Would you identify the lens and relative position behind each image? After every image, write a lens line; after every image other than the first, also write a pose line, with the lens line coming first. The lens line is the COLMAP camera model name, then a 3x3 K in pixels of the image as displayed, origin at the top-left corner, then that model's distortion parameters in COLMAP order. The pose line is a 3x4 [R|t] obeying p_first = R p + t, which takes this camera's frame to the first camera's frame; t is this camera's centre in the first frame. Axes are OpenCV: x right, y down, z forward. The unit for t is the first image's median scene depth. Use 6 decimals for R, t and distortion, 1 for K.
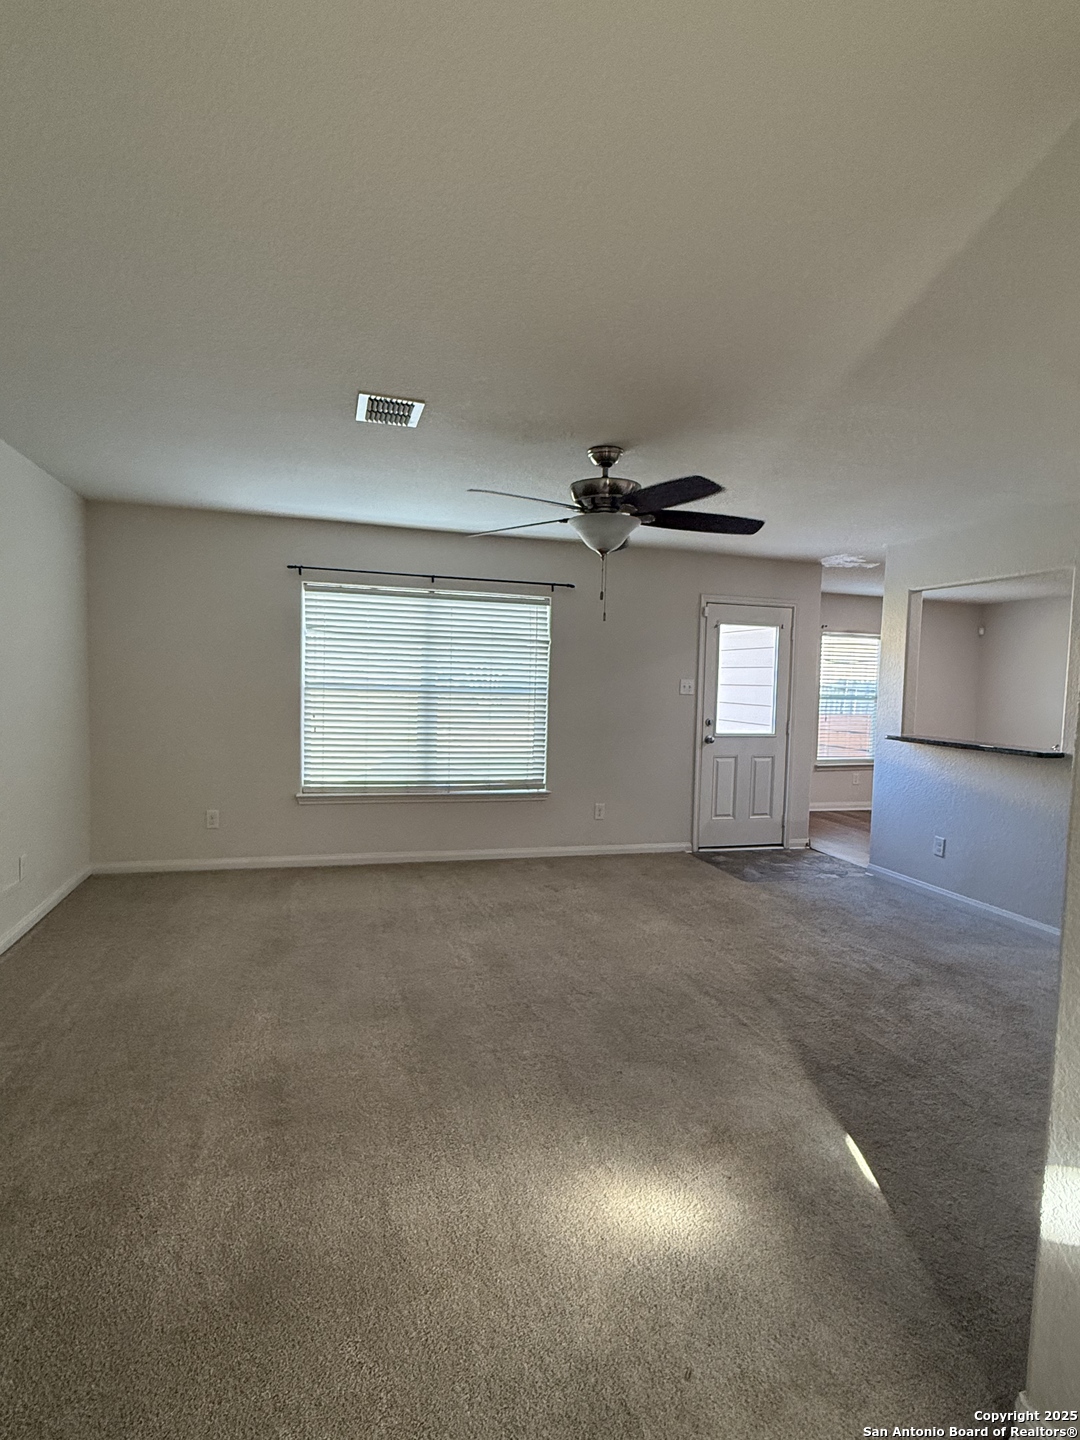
lens RADIAL K [[766.2, 0, 540.0], [0, 766.2, 720.0], [0, 0, 1]] dist [0.023838, -0.000450]
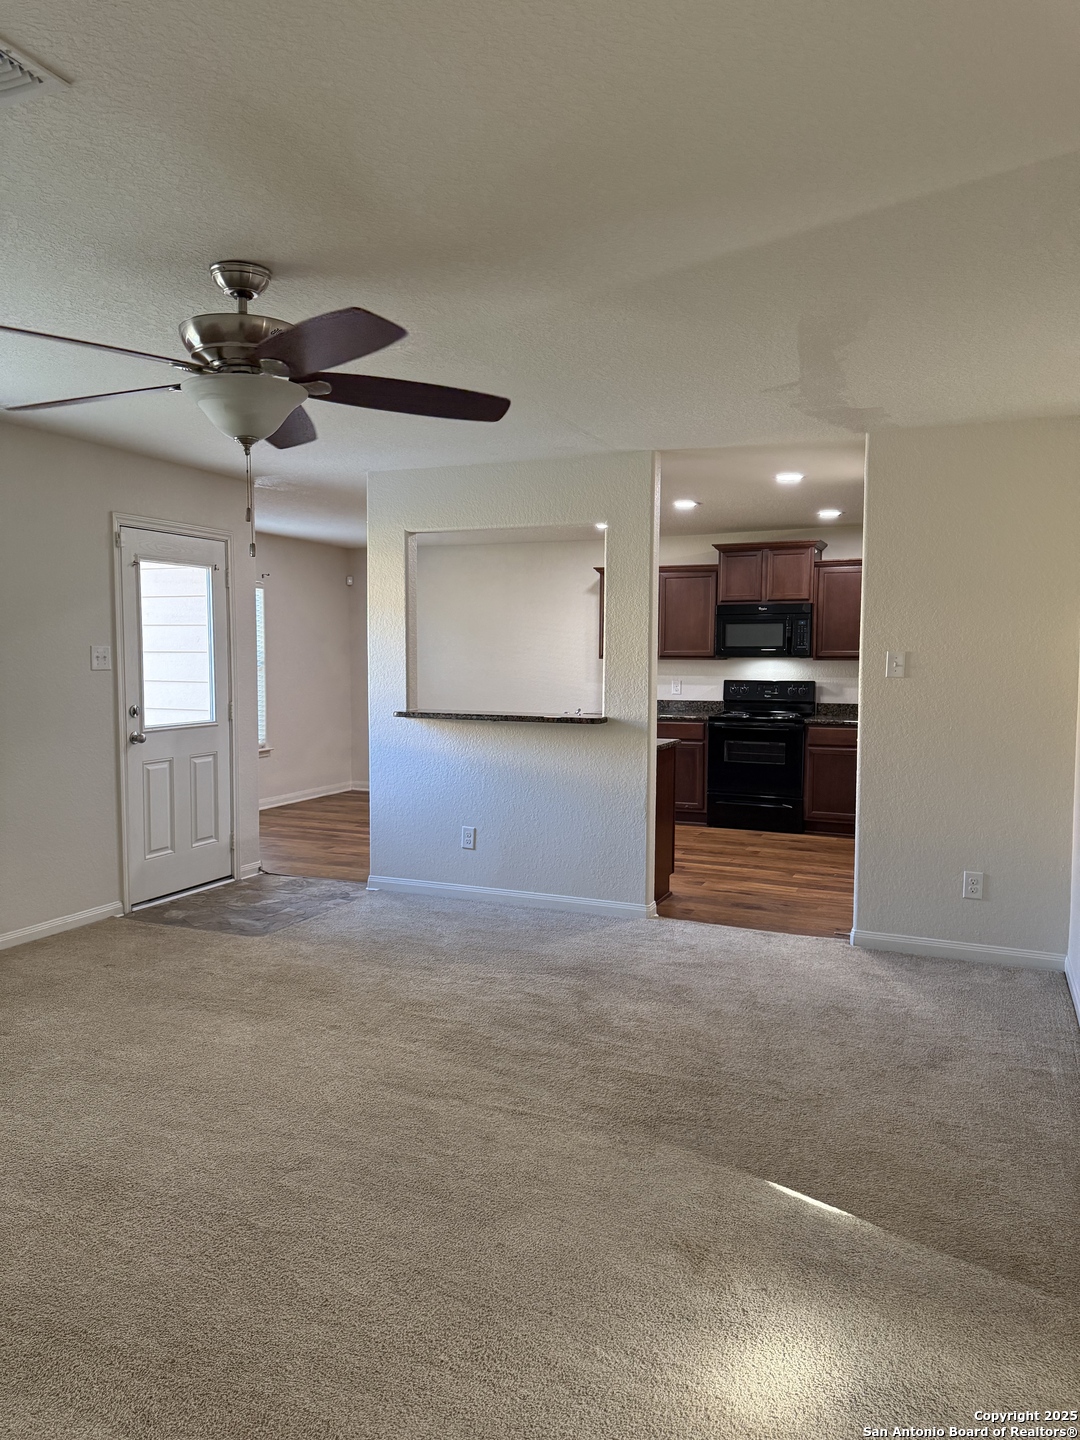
lens RADIAL K [[1024.4, 0, 540.0], [0, 1024.4, 720.0], [0, 0, 1]] dist [0.111873, -0.151008]
pose [[0.640326, -0.078126, 0.764120, -0.286786], [0.055679, 0.996918, 0.055270, -0.023619], [-0.766083, 0.007154, 0.642702, 0.212247]]
